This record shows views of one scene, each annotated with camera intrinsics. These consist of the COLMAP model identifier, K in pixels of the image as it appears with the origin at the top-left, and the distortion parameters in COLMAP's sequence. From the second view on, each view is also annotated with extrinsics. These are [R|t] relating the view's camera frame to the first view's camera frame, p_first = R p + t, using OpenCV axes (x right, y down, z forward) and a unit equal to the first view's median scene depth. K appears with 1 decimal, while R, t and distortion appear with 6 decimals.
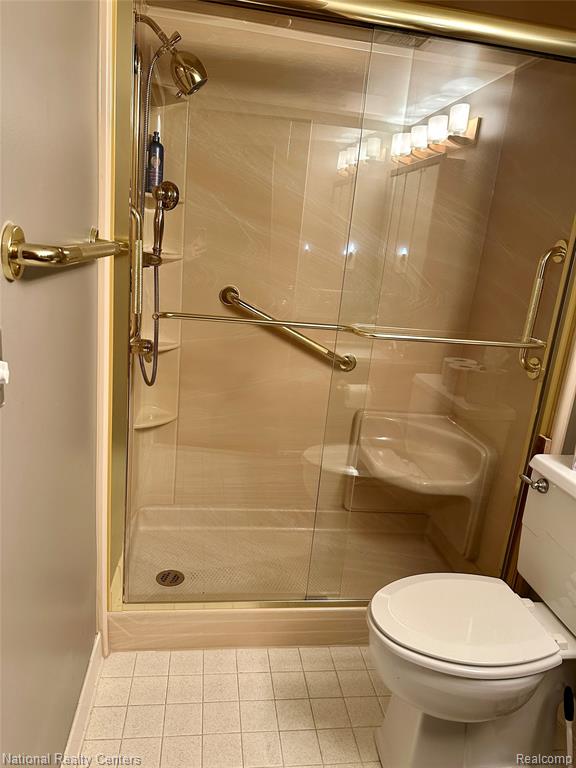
lens RADIAL K [[533.7, 0, 288.0], [0, 533.7, 384.0], [0, 0, 1]] dist [0.067383, -0.085526]
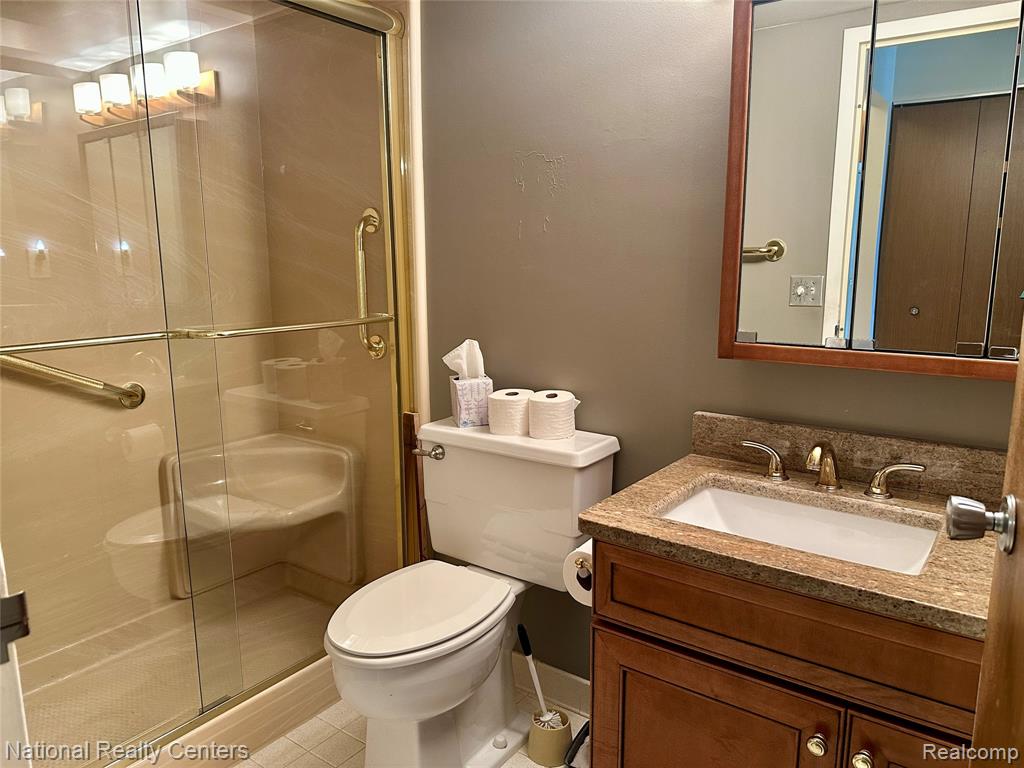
lens RADIAL K [[711.6, 0, 512.0], [0, 711.6, 384.0], [0, 0, 1]] dist [0.067383, -0.085526]
pose [[0.683078, -0.217218, 0.697295, -0.225964], [0.252778, 0.966054, 0.053316, 0.023431], [-0.685206, 0.139841, 0.714799, -0.025726]]
